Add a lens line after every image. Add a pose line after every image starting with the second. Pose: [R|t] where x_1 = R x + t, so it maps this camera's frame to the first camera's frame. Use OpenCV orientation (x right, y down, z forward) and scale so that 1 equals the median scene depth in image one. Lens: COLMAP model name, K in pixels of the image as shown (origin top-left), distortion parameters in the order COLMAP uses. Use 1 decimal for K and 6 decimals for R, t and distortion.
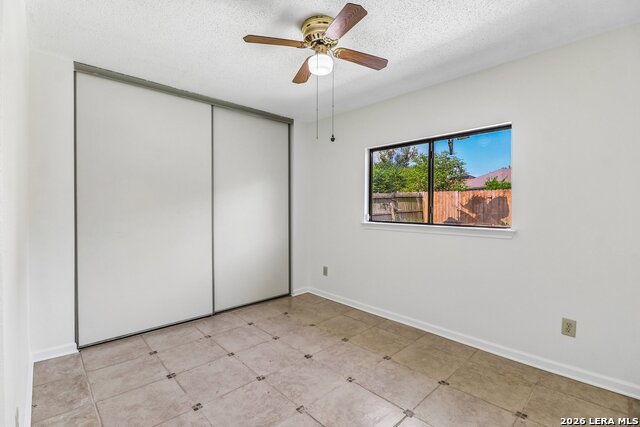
lens RADIAL K [[295.5, 0, 315.9], [0, 295.5, 208.5], [0, 0, 1]] dist [0.006248, -0.008064]
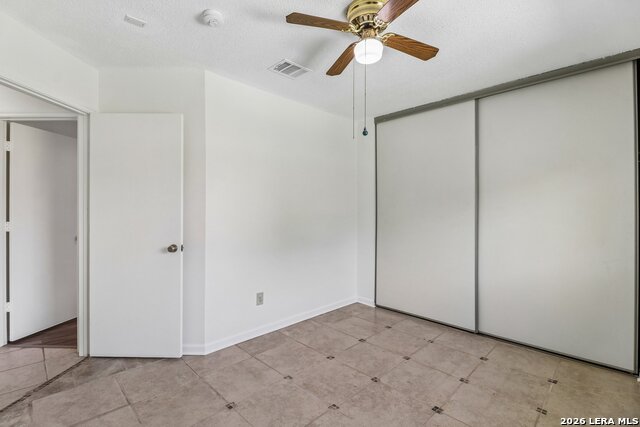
lens RADIAL K [[295.5, 0, 314.8], [0, 295.5, 211.9], [0, 0, 1]] dist [0.006248, -0.008064]
pose [[0.018984, 0.001296, -0.999819, 0.702499], [-0.008204, 0.999966, 0.001140, -0.006241], [0.999786, 0.008180, 0.018994, 0.645518]]
